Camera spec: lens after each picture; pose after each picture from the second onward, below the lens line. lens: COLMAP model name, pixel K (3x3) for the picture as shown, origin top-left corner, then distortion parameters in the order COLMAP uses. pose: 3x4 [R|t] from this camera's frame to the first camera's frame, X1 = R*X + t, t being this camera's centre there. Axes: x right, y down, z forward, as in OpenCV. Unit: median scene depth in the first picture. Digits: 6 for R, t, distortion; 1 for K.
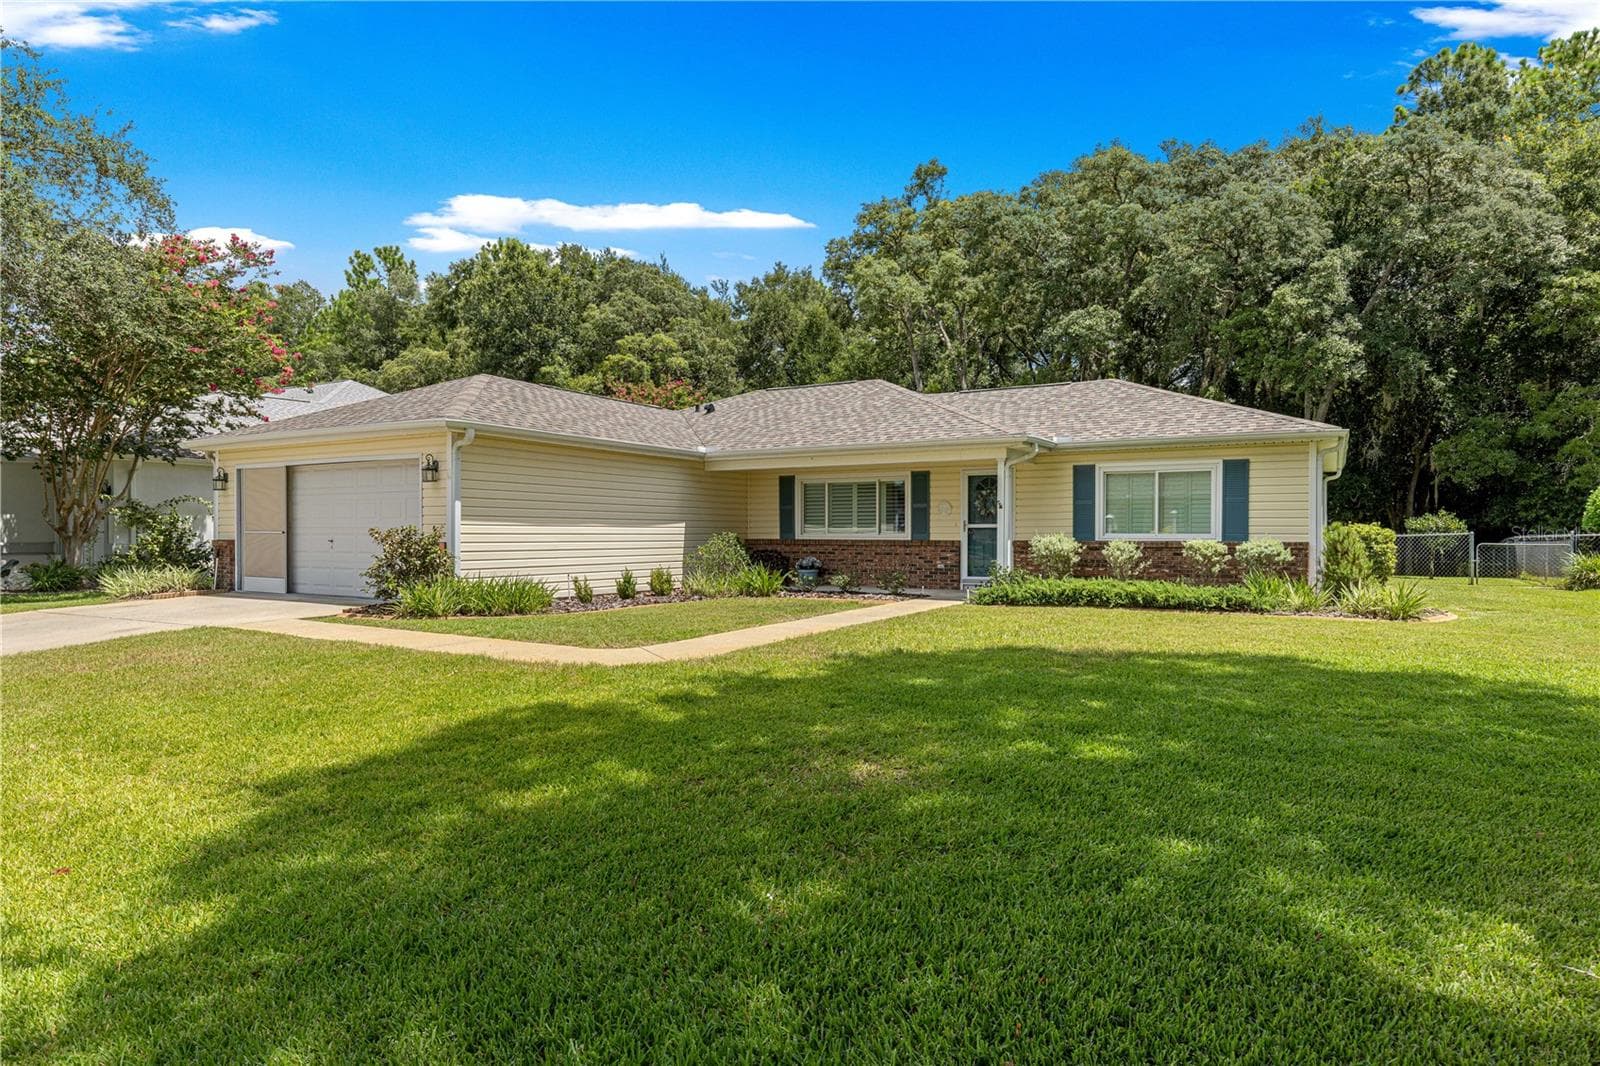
lens RADIAL K [[887.2, 0, 813.1], [0, 887.2, 532.7], [0, 0, 1]] dist [0.011902, -0.005726]
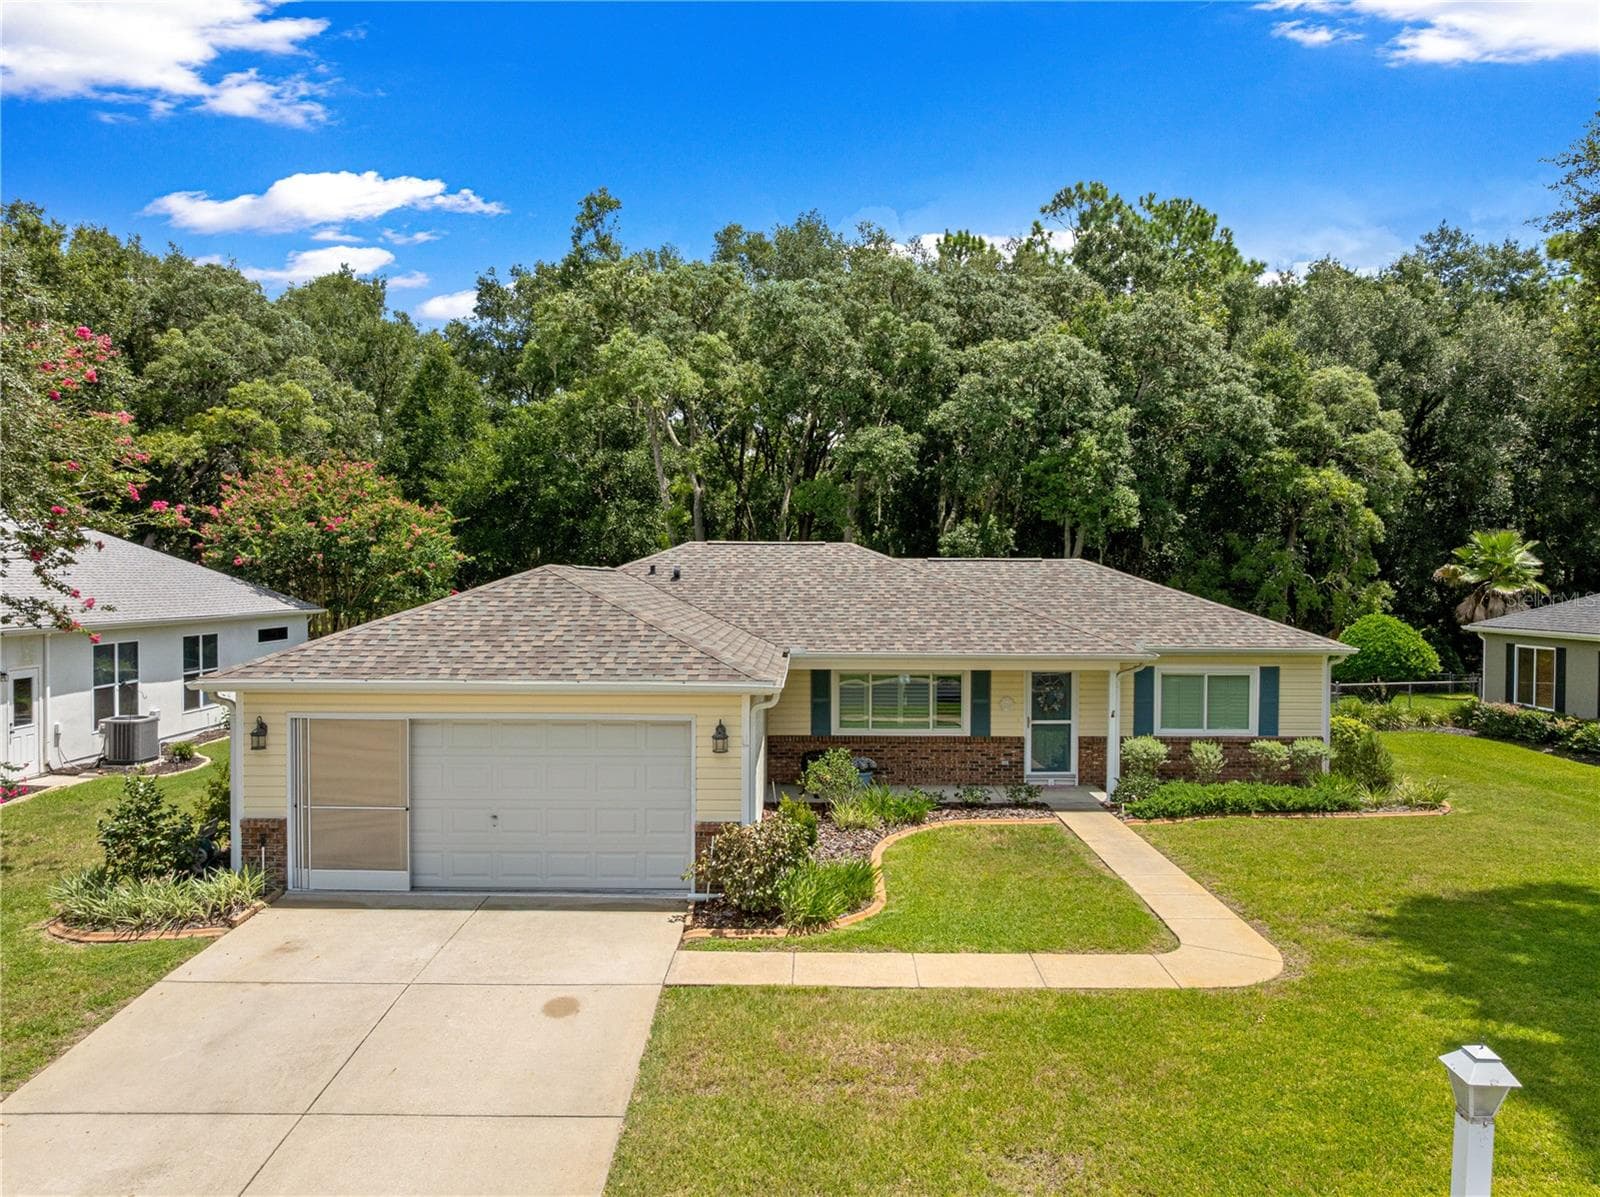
lens RADIAL K [[1113.8, 0, 795.8], [0, 1113.8, 595.8], [0, 0, 1]] dist [-0.043898, 0.005026]
pose [[0.864174, -0.007004, 0.503144, -0.646361], [-0.001833, 0.999853, 0.017067, -0.160815], [-0.503189, -0.015671, 0.864034, 0.040578]]
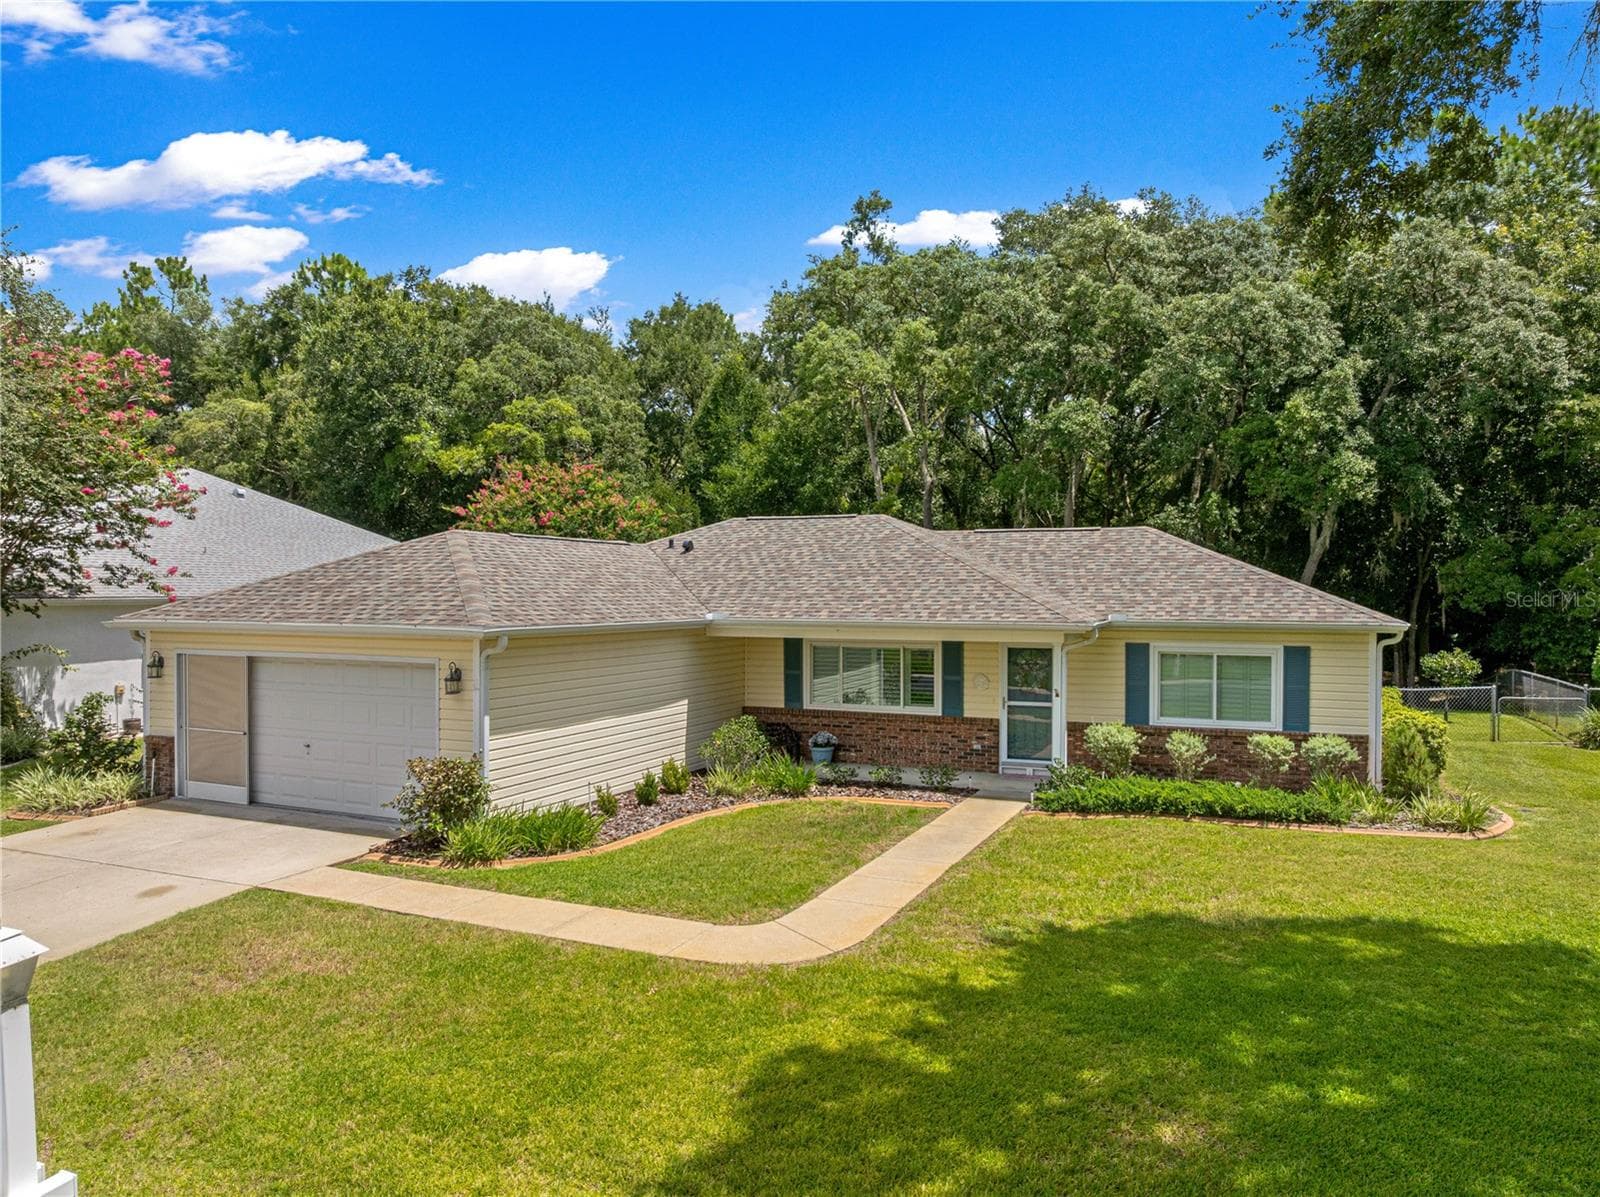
lens RADIAL K [[1113.8, 0, 808.5], [0, 1113.8, 592.0], [0, 0, 1]] dist [-0.043898, 0.005026]
pose [[0.992895, -0.001086, 0.118986, -0.151612], [0.000844, 0.999997, 0.002077, -0.115291], [-0.118988, -0.001962, 0.992894, -0.096316]]
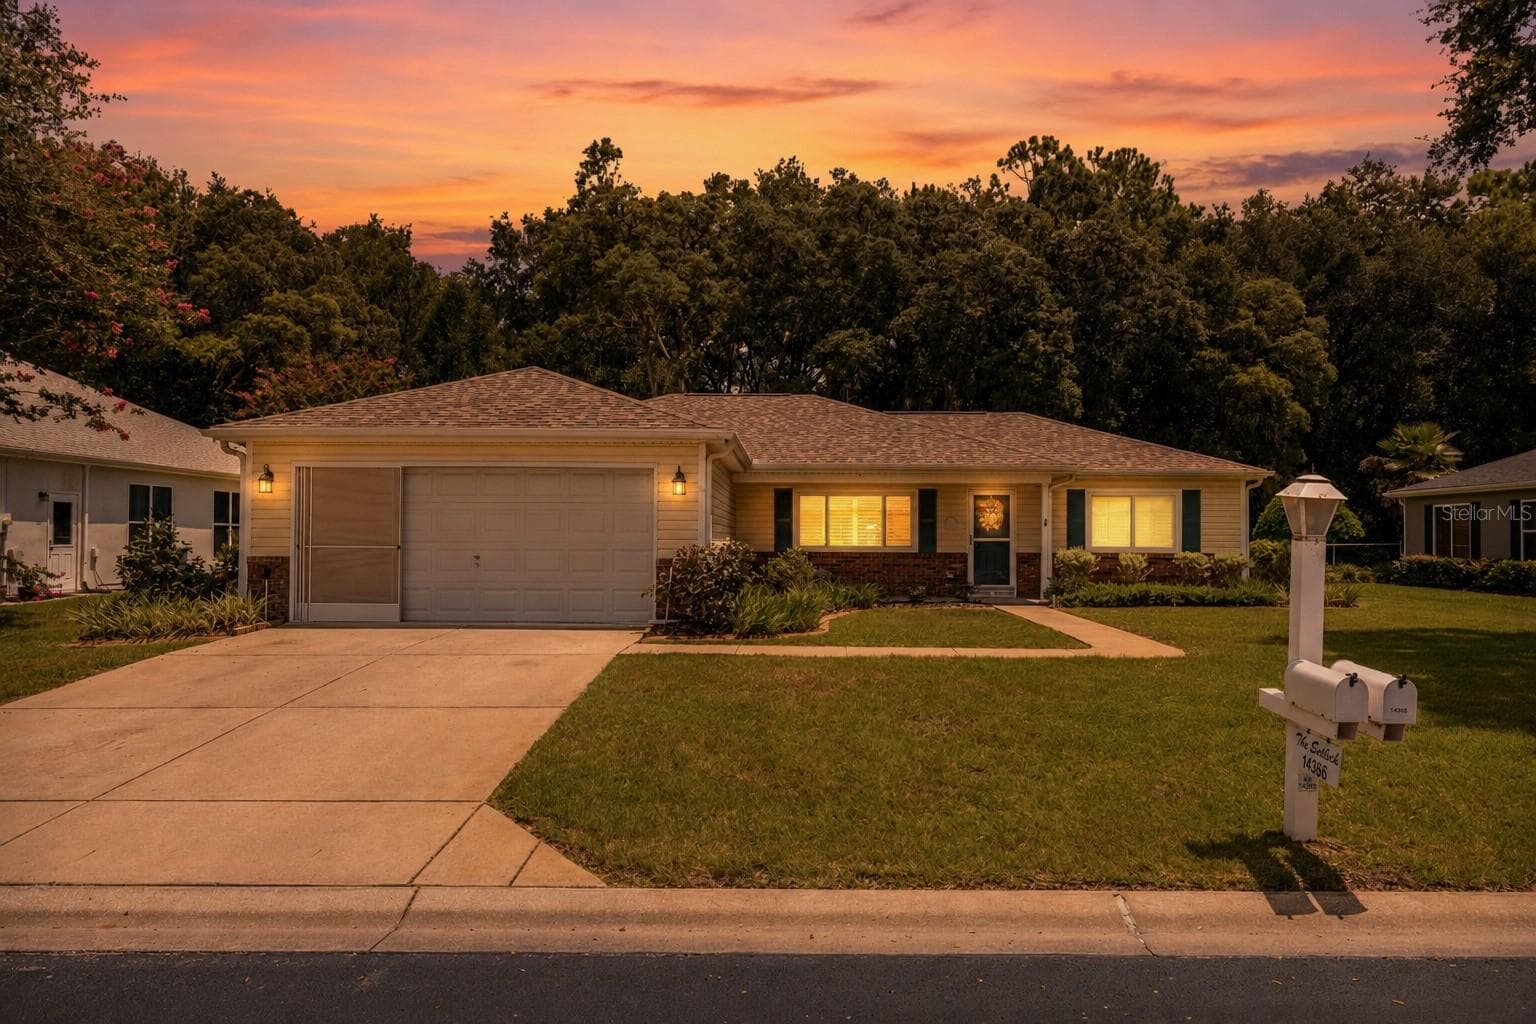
lens RADIAL K [[1006.1, 0, 769.7], [0, 1006.1, 523.0], [0, 0, 1]] dist [0.000144, -0.007411]
pose [[0.872603, 0.009469, 0.488339, -0.624383], [-0.002155, 0.999877, -0.015537, -0.007800], [-0.488426, 0.012506, 0.872516, 0.016838]]
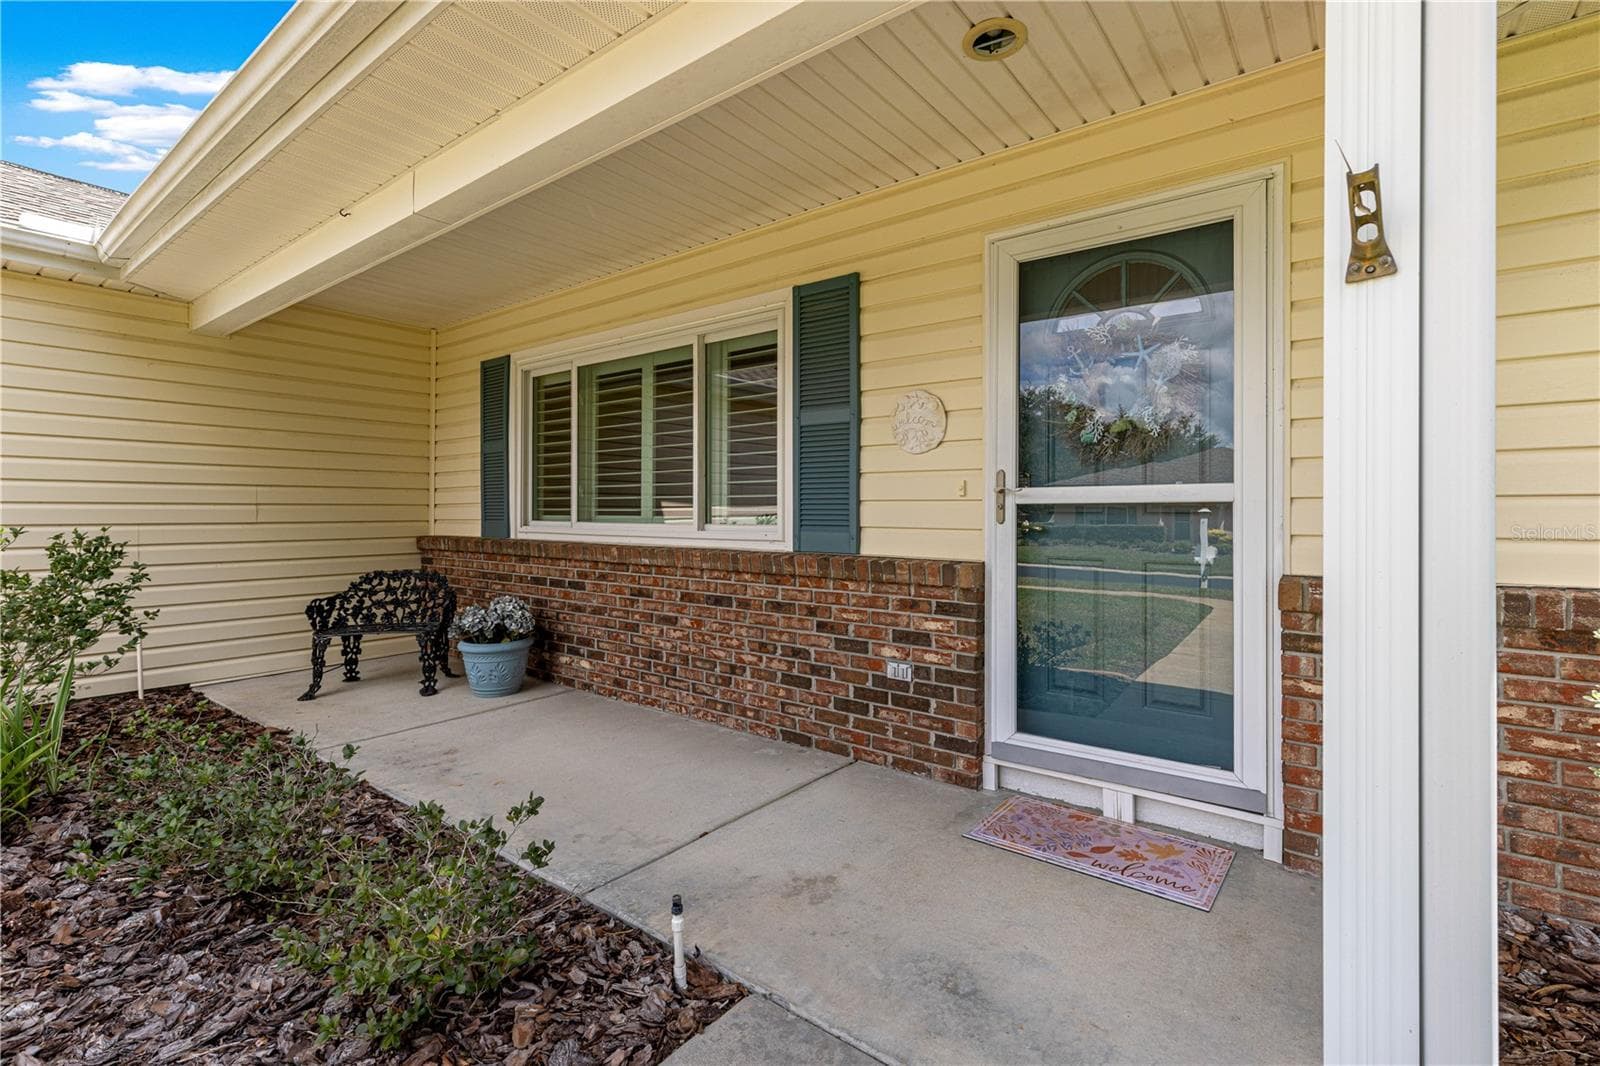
lens RADIAL K [[732.3, 0, 809.9], [0, 732.3, 507.8], [0, 0, 1]] dist [0.001372, 0.000060]
pose [[0.992574, 0.001528, -0.121636, 0.135492], [-0.002858, 0.999938, -0.010763, -0.002524], [0.121612, 0.011030, 0.992516, 0.761508]]
